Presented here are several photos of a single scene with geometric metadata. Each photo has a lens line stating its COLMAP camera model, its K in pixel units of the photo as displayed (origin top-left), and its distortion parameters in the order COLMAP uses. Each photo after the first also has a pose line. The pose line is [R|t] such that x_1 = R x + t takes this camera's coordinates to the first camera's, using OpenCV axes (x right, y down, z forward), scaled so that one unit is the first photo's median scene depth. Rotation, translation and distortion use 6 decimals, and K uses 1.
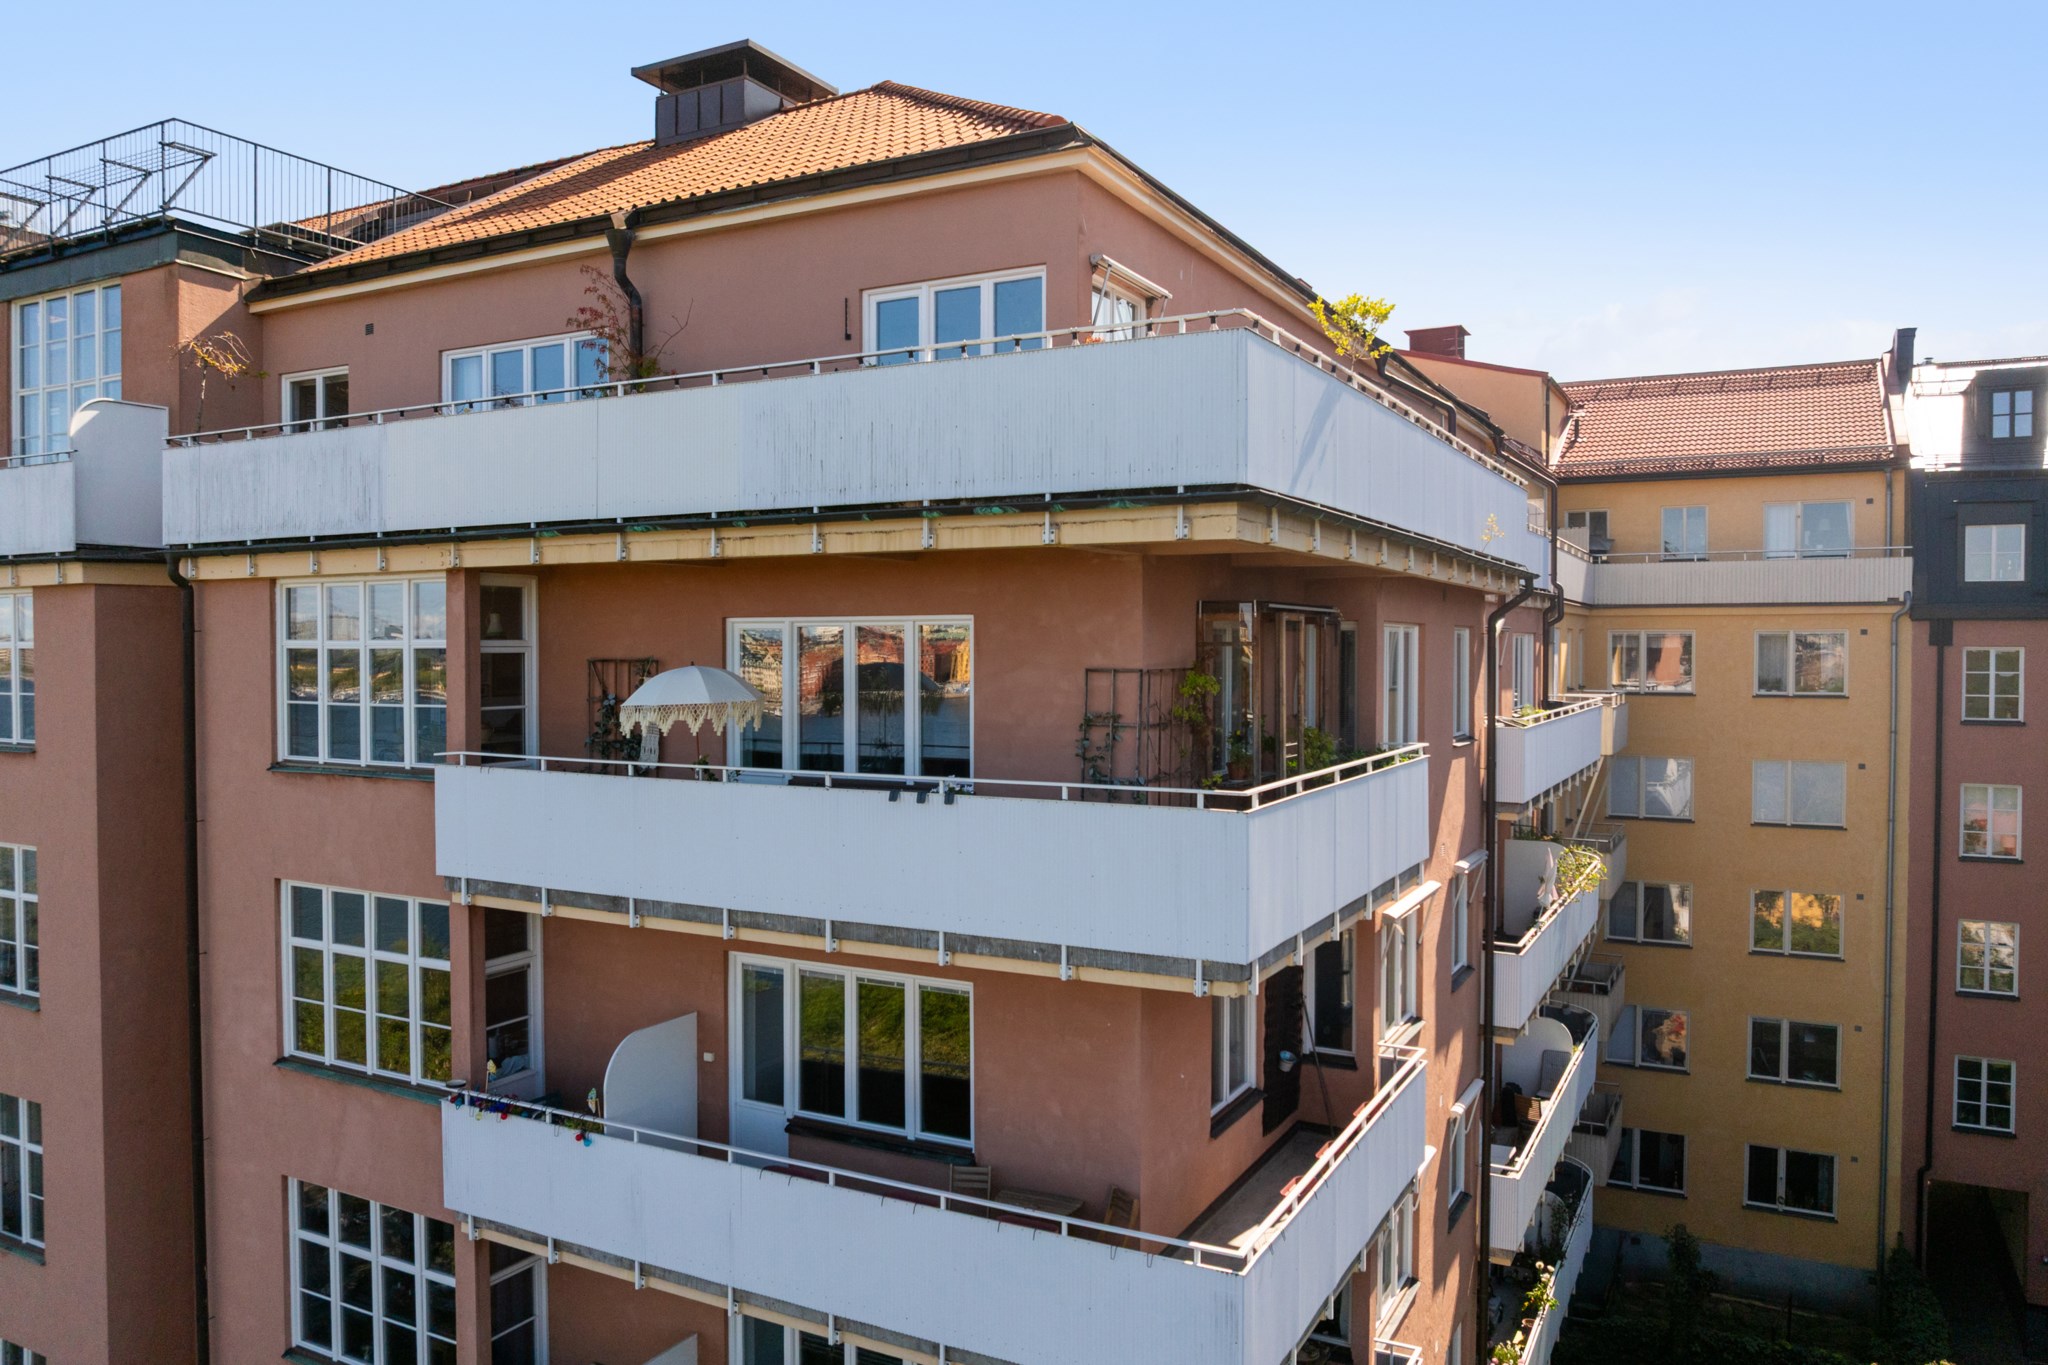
lens RADIAL K [[1421.1, 0, 1018.1], [0, 1421.1, 688.7], [0, 0, 1]] dist [-0.042728, 0.002400]
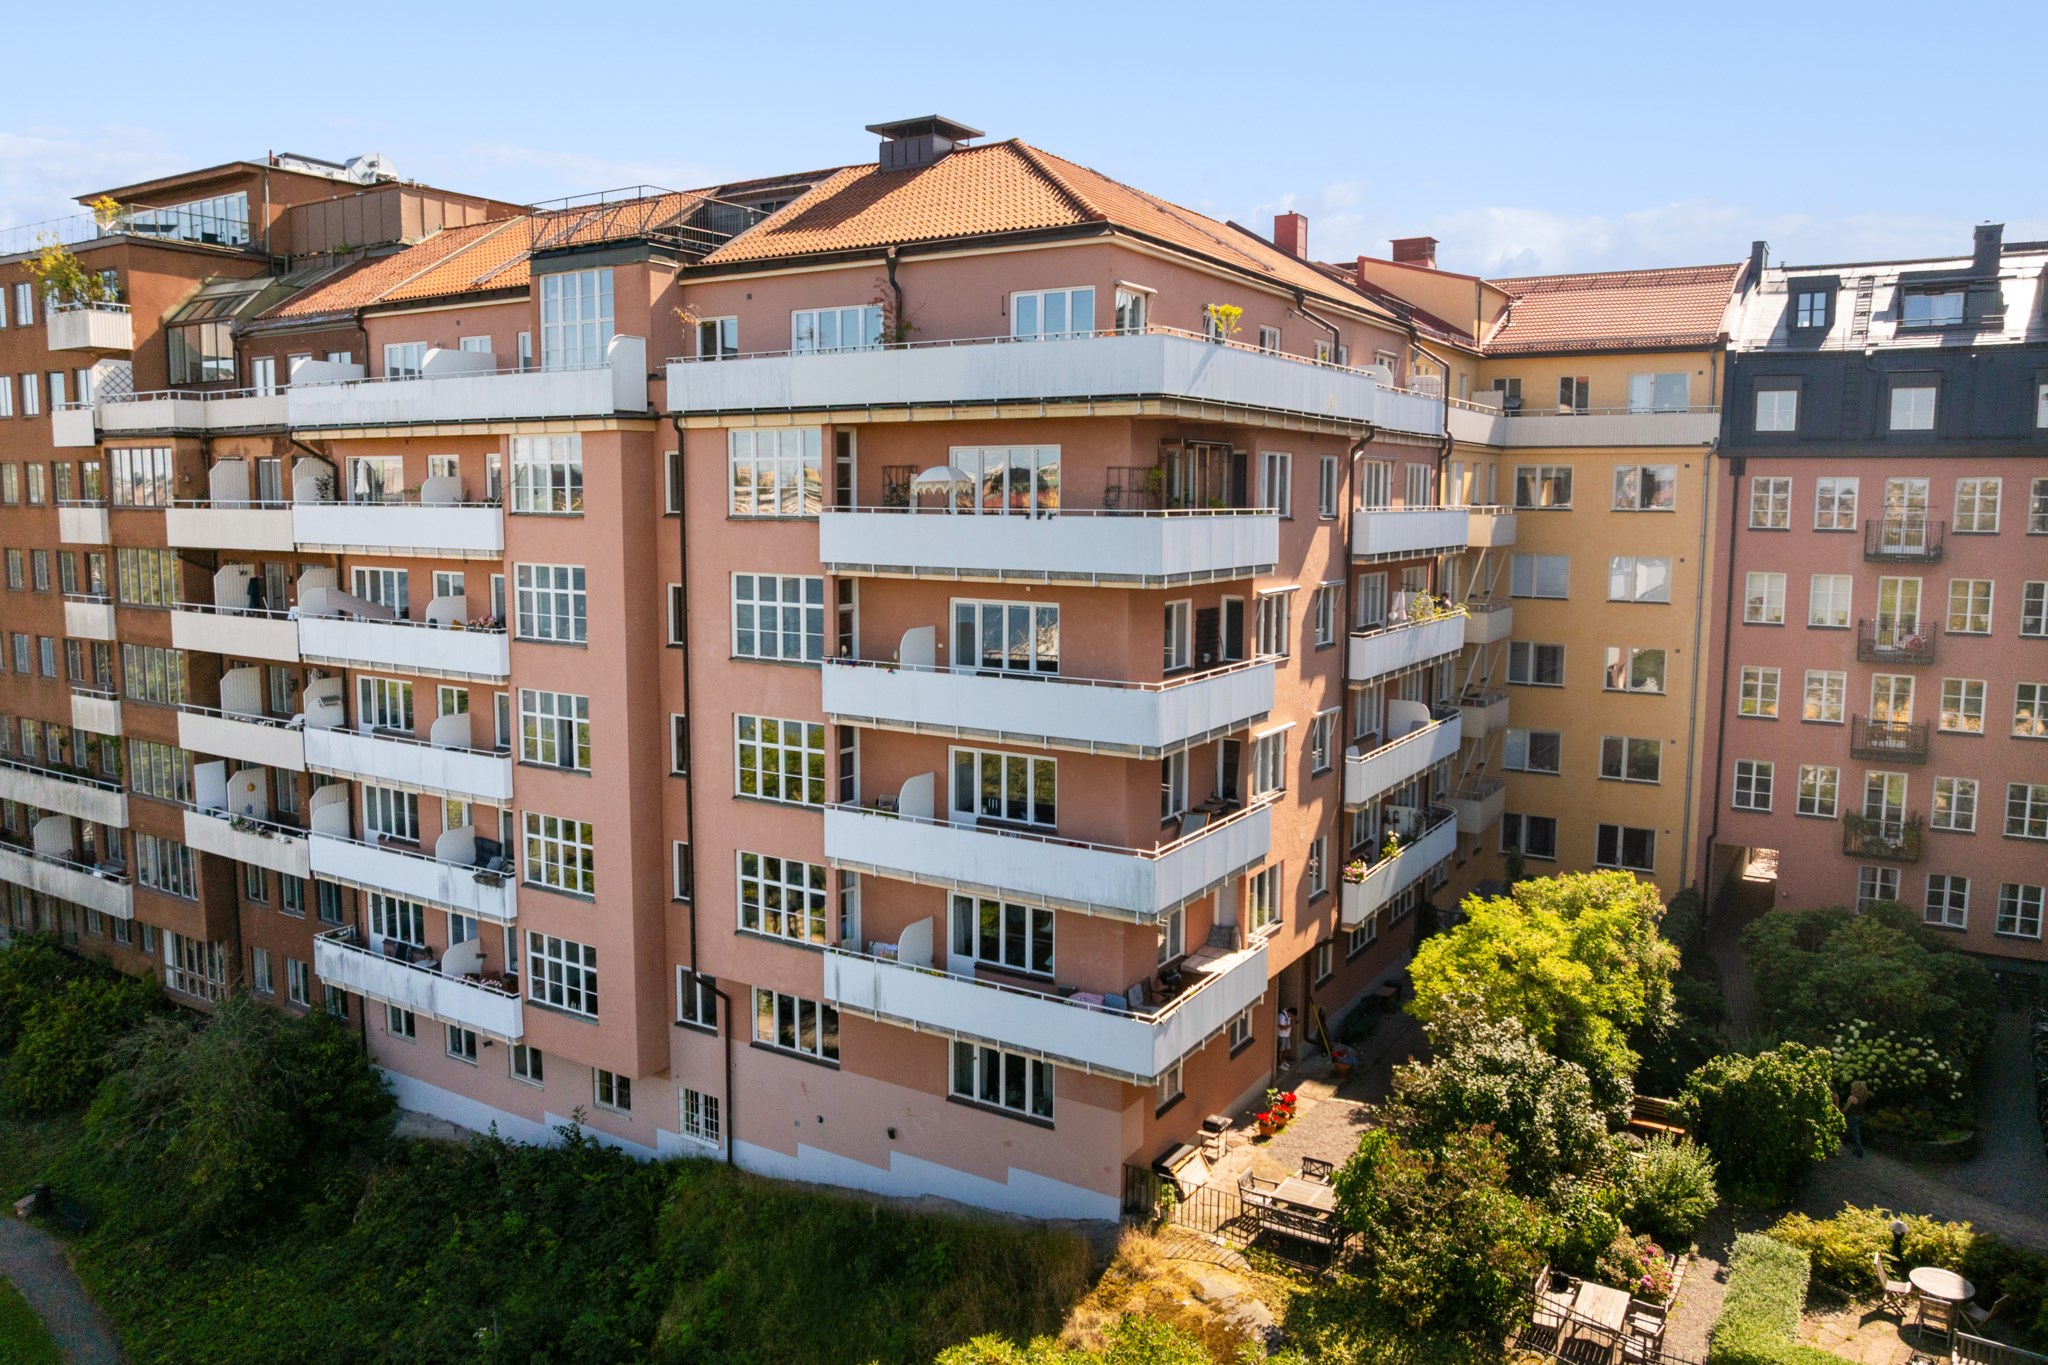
lens RADIAL K [[1435.6, 0, 1024.8], [0, 1435.6, 670.3], [0, 0, 1]] dist [-0.045840, 0.011206]
pose [[0.997931, 0.011622, -0.063241, 0.045619], [-0.005702, 0.995651, 0.092986, 0.071295], [0.064047, -0.092433, 0.993657, -0.997421]]
